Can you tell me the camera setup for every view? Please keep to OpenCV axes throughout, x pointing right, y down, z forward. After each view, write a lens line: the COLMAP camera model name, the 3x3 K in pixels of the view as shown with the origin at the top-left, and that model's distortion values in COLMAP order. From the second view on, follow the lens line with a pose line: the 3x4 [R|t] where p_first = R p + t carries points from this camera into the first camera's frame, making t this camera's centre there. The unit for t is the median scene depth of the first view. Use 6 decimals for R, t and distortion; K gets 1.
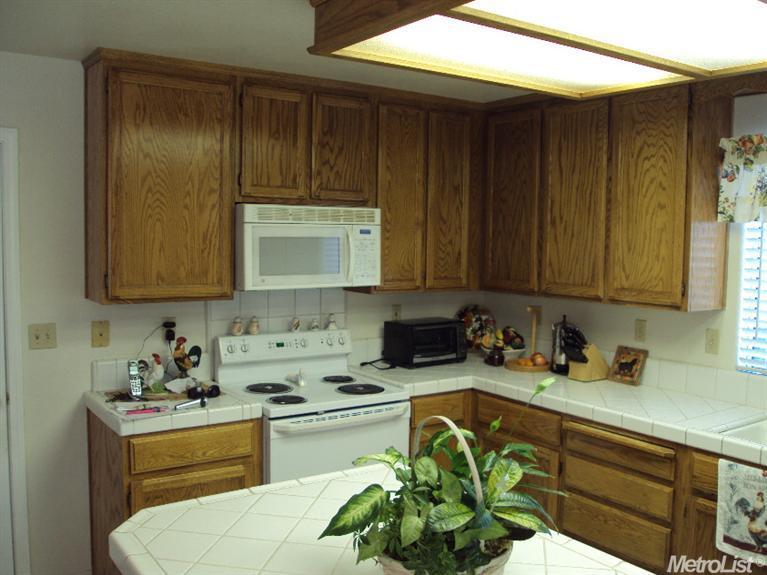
lens RADIAL K [[738.7, 0, 383.2], [0, 738.7, 283.5], [0, 0, 1]] dist [-0.082527, 0.000000]
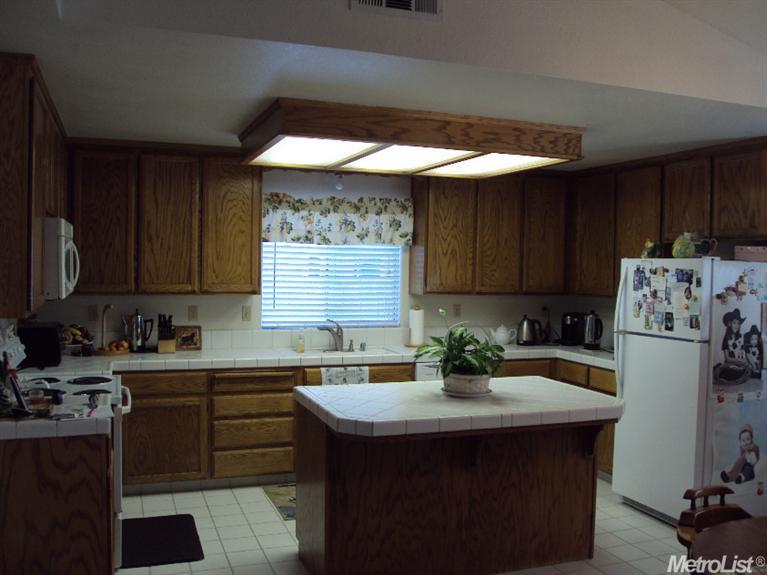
lens RADIAL K [[738.7, 0, 381.6], [0, 738.7, 284.1], [0, 0, 1]] dist [-0.082527, 0.000000]
pose [[0.258171, -0.038427, 0.965335, -1.067766], [0.054175, 0.998212, 0.025247, -0.012606], [-0.964579, 0.045779, 0.259792, 0.265911]]
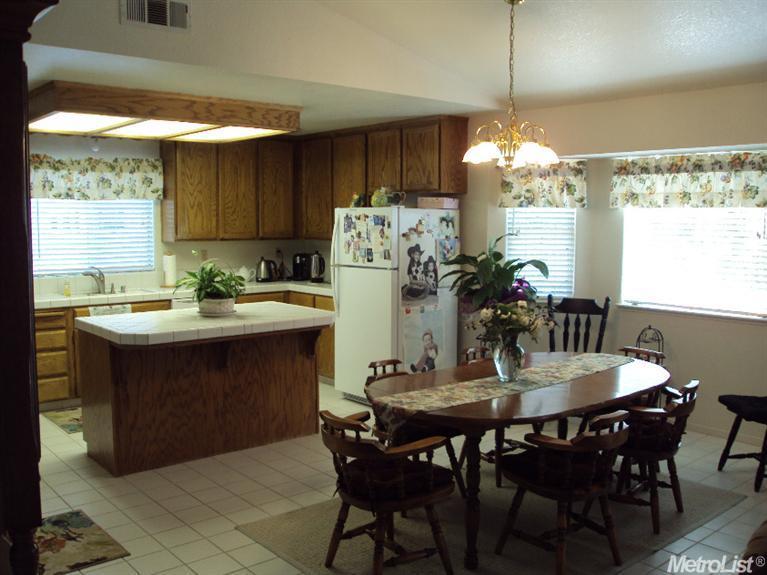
lens RADIAL K [[738.7, 0, 383.3], [0, 738.7, 289.2], [0, 0, 1]] dist [-0.082527, 0.000000]
pose [[-0.087947, -0.112125, 0.989795, -1.420245], [0.067191, 0.990714, 0.118200, -0.009799], [-0.993857, 0.076900, -0.079596, 0.225386]]
